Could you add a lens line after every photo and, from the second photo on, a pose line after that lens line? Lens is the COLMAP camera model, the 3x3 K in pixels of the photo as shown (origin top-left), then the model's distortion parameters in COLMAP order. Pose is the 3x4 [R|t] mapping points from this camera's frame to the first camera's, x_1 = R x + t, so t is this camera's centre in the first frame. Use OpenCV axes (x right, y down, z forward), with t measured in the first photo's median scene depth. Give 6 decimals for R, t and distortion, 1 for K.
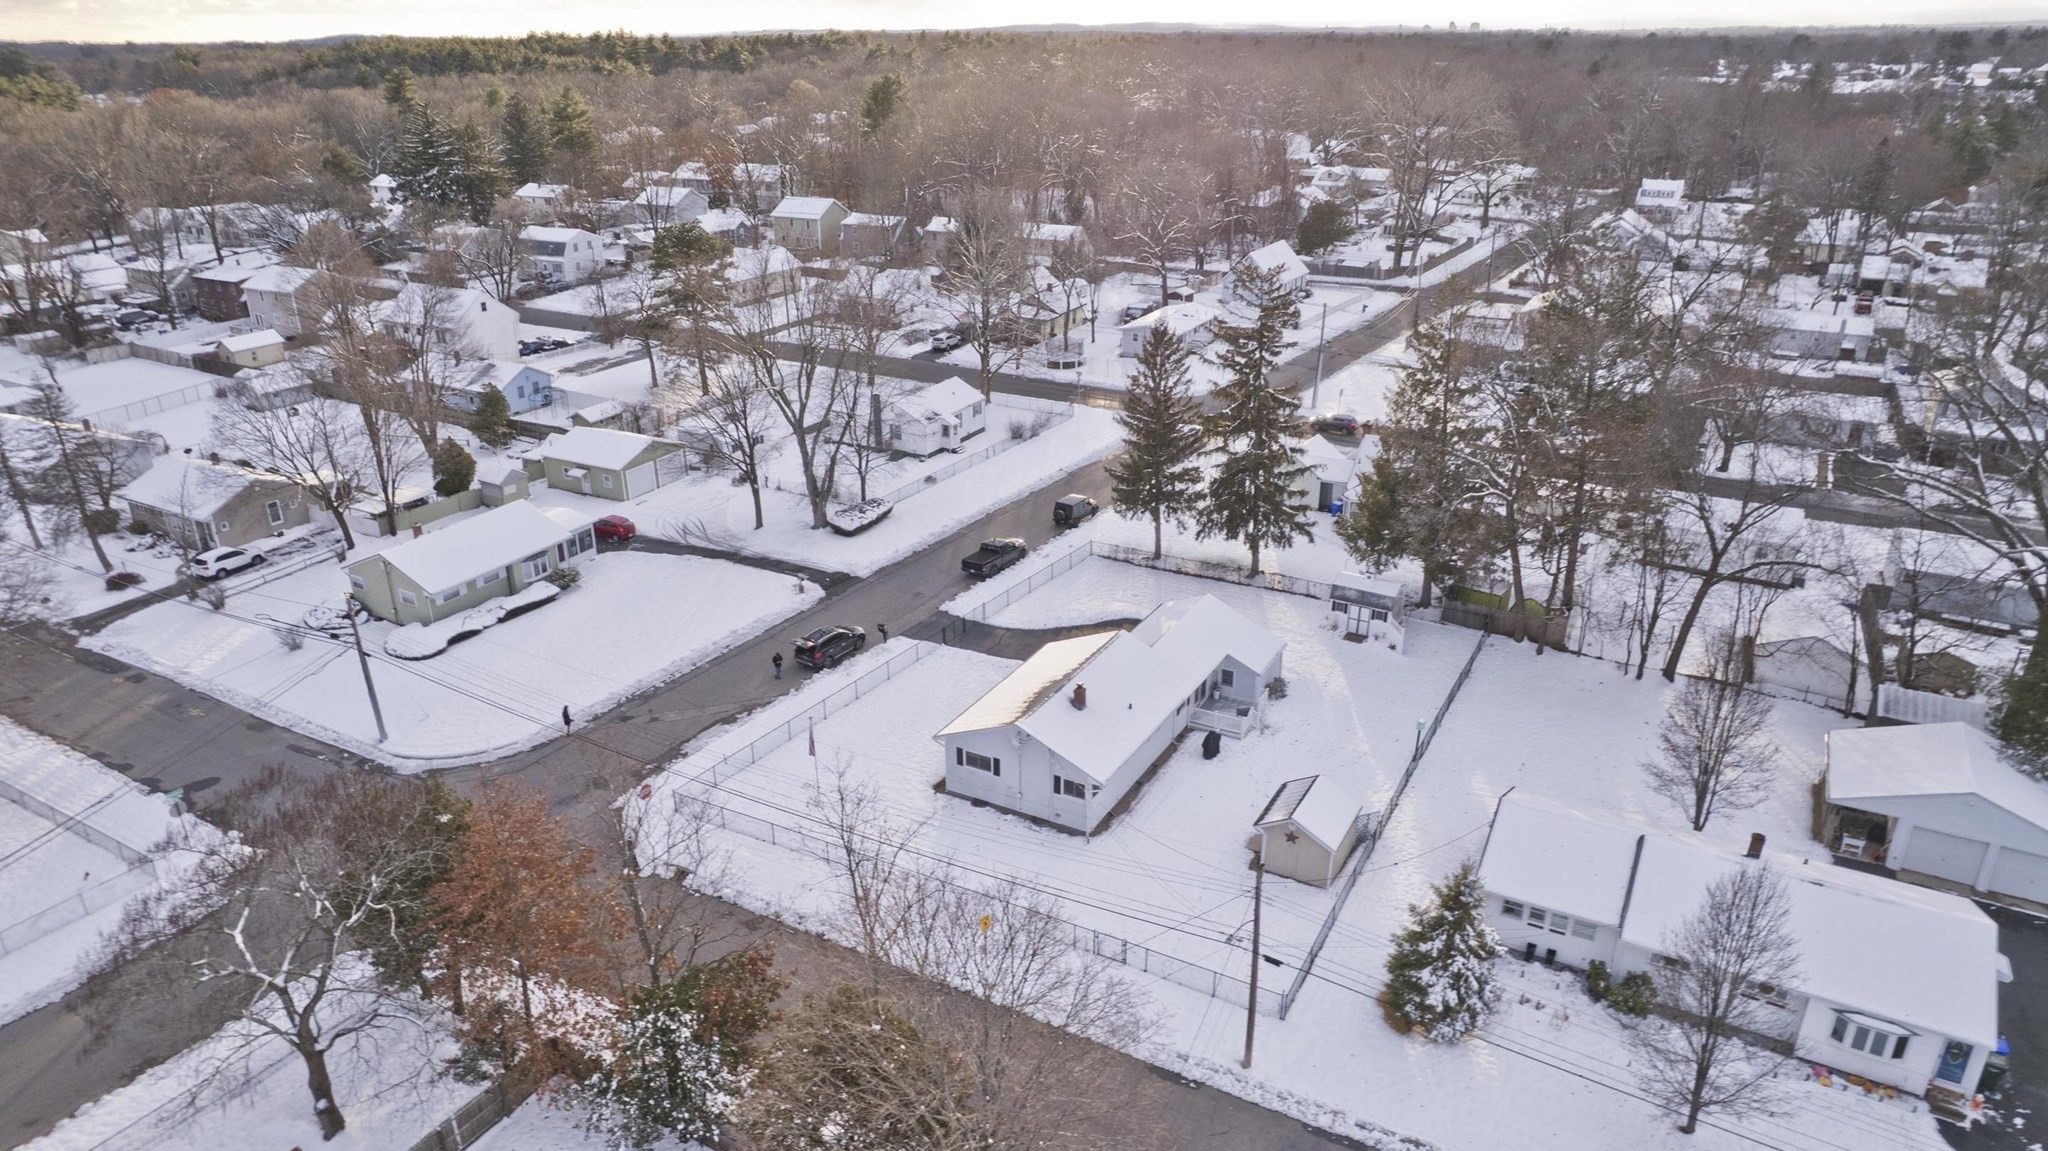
lens RADIAL K [[1316.4, 0, 1015.9], [0, 1316.4, 580.5], [0, 0, 1]] dist [-0.082597, 0.080272]
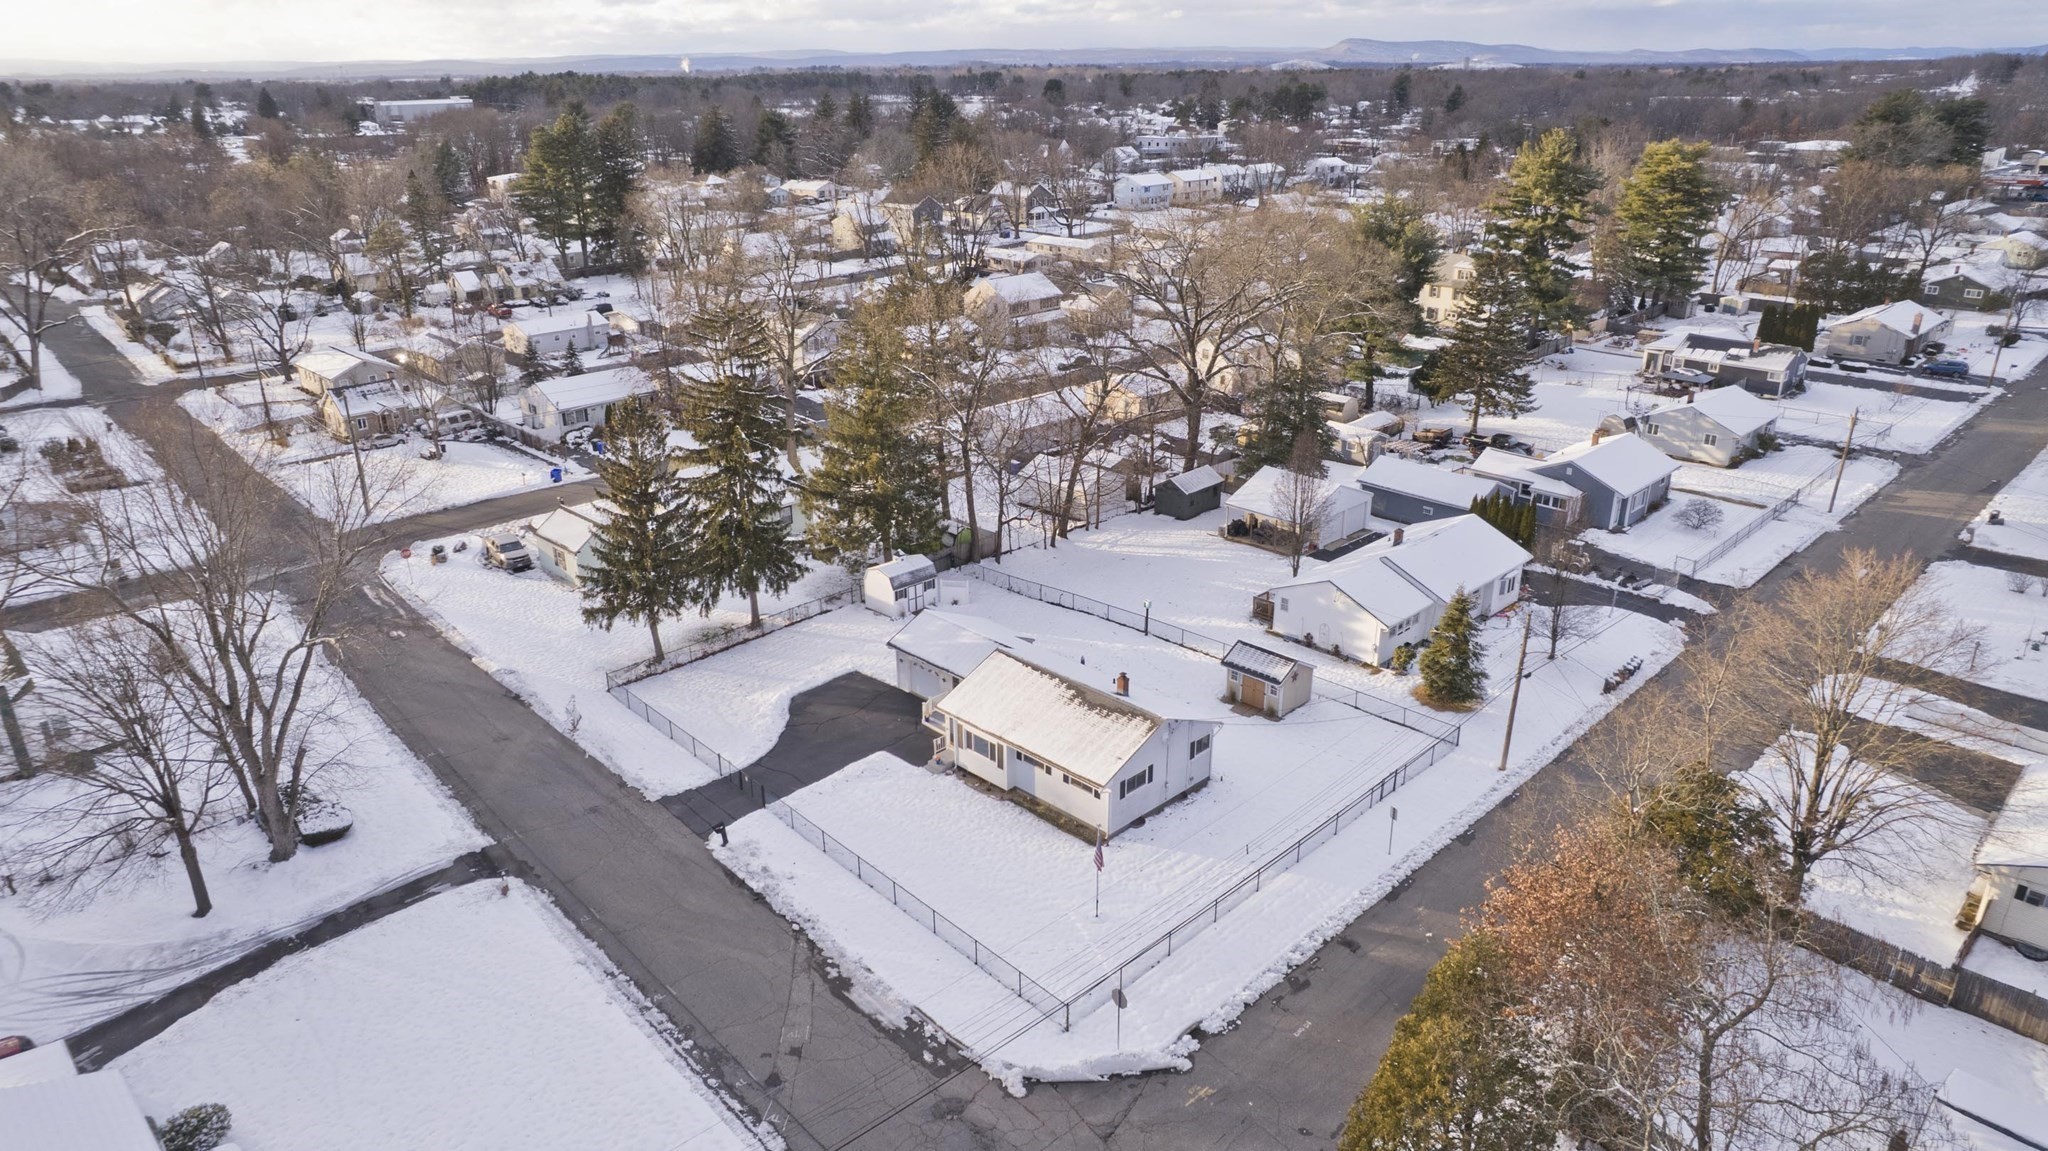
lens RADIAL K [[1296.8, 0, 1015.1], [0, 1296.8, 630.7], [0, 0, 1]] dist [-0.066384, 0.055121]
pose [[0.270940, -0.382995, 0.883123, -0.603961], [0.381989, 0.884888, 0.266567, -0.179659], [-0.883559, 0.265119, 0.386052, 0.461089]]
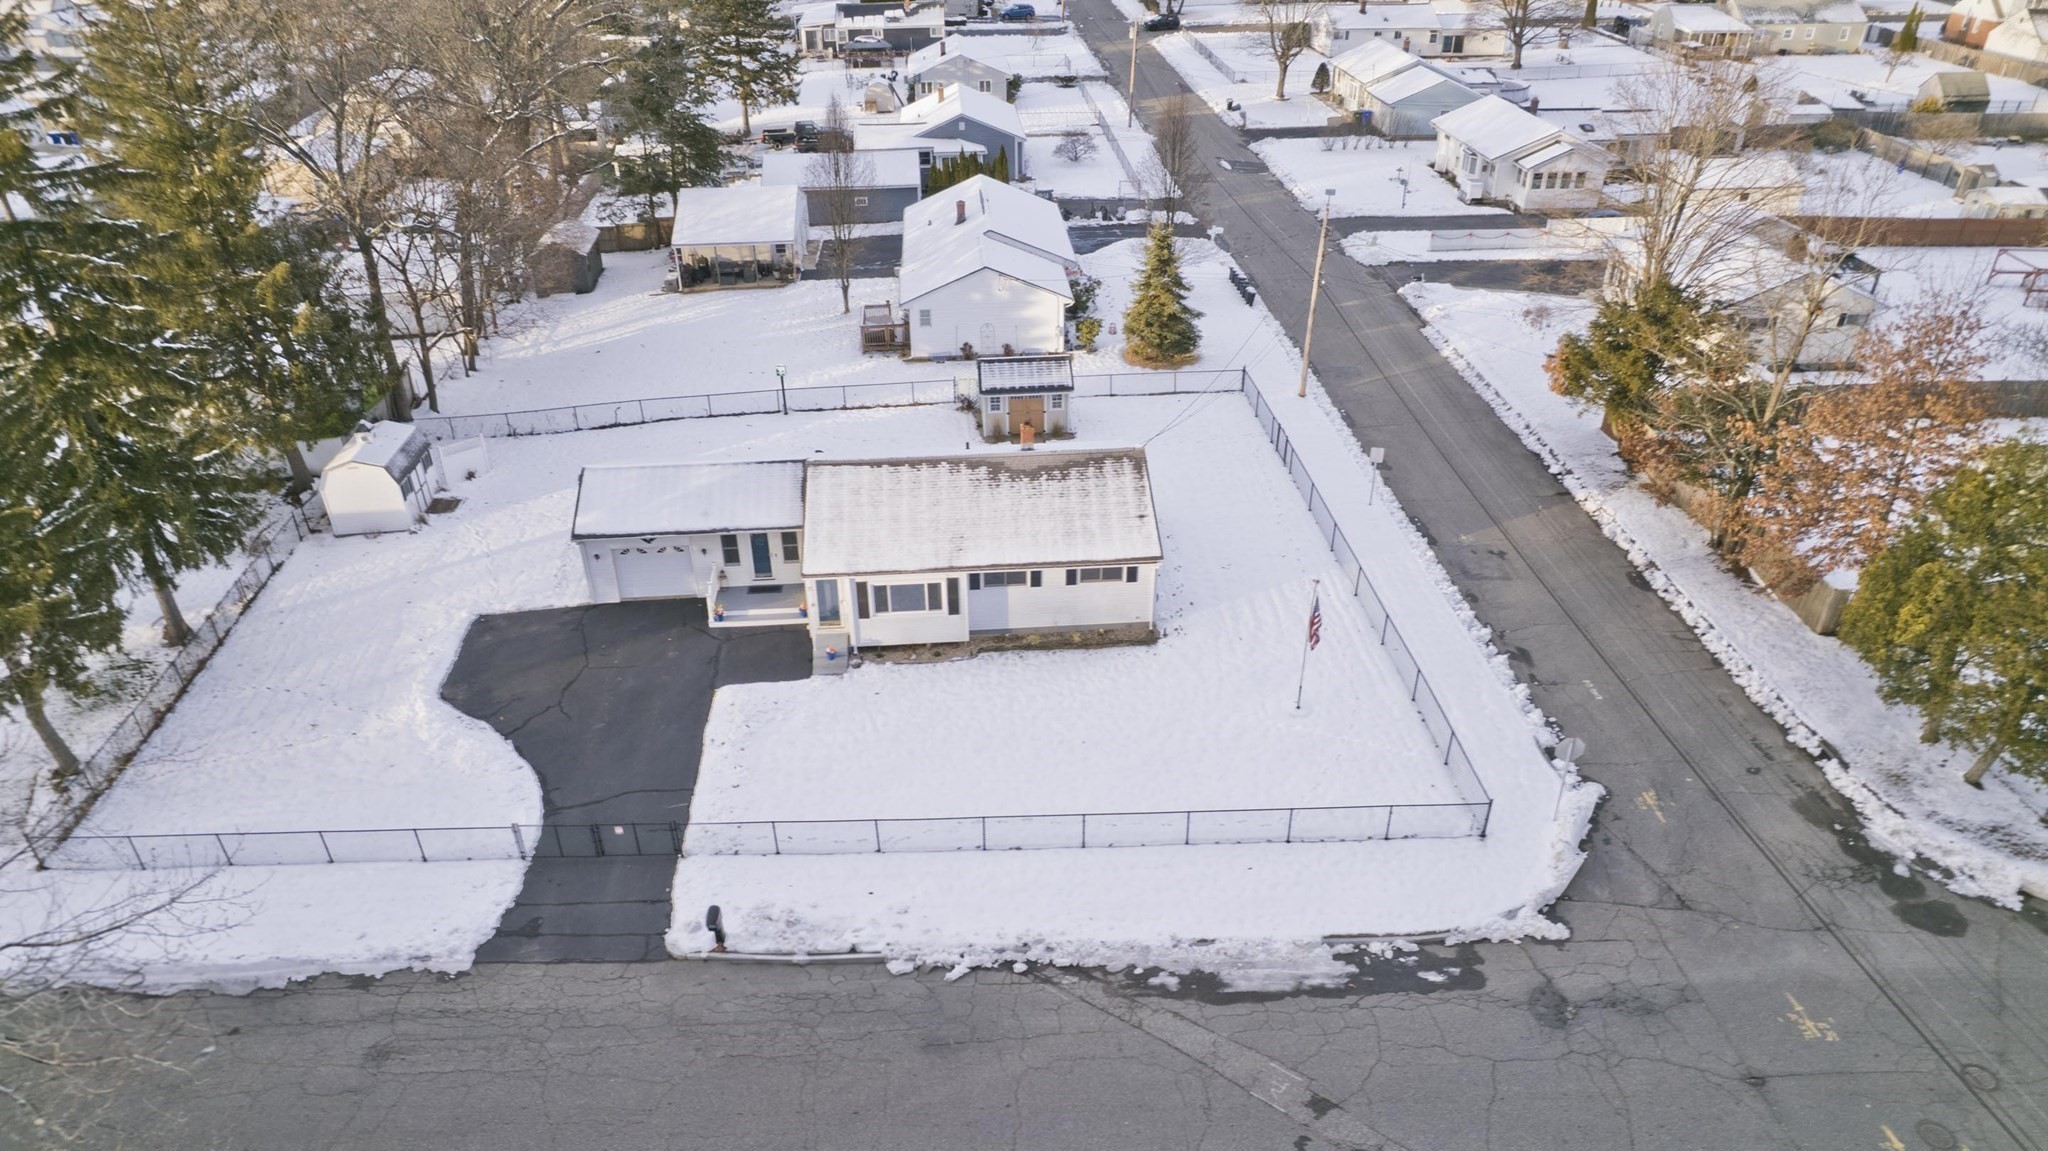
lens RADIAL K [[1316.4, 0, 1015.9], [0, 1316.4, 580.5], [0, 0, 1]] dist [-0.082597, 0.080272]
pose [[-0.554475, -0.415770, 0.720897, -0.355757], [0.342203, 0.675718, 0.652918, -0.236356], [-0.758587, 0.608720, -0.232391, 0.849332]]
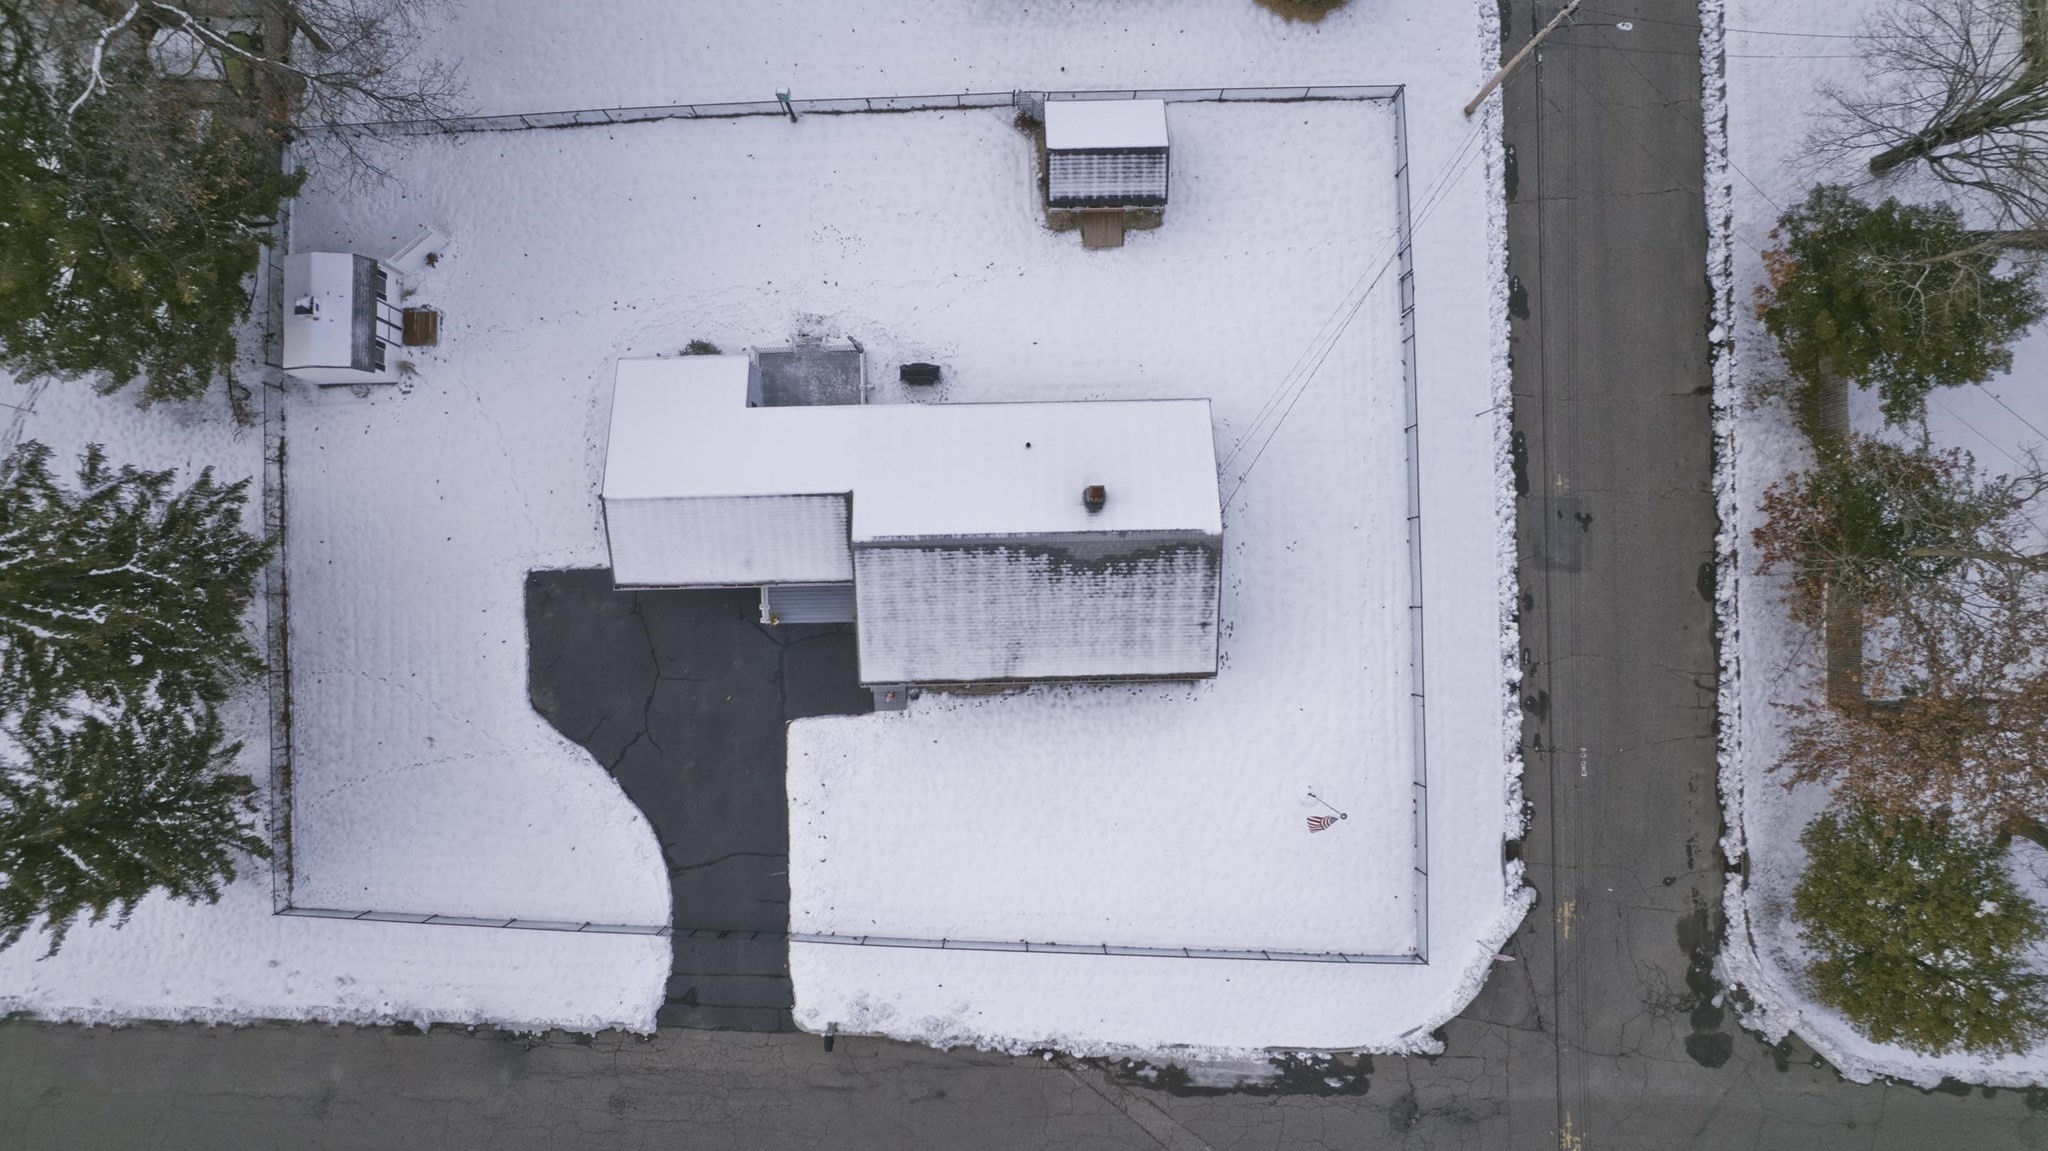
lens RADIAL K [[1316.4, 0, 1015.9], [0, 1316.4, 580.5], [0, 0, 1]] dist [-0.082597, 0.080272]
pose [[-0.511728, -0.858635, 0.029675, 0.008542], [0.336702, -0.168651, 0.926385, -0.373248], [-0.790422, 0.484048, 0.375408, 0.559360]]
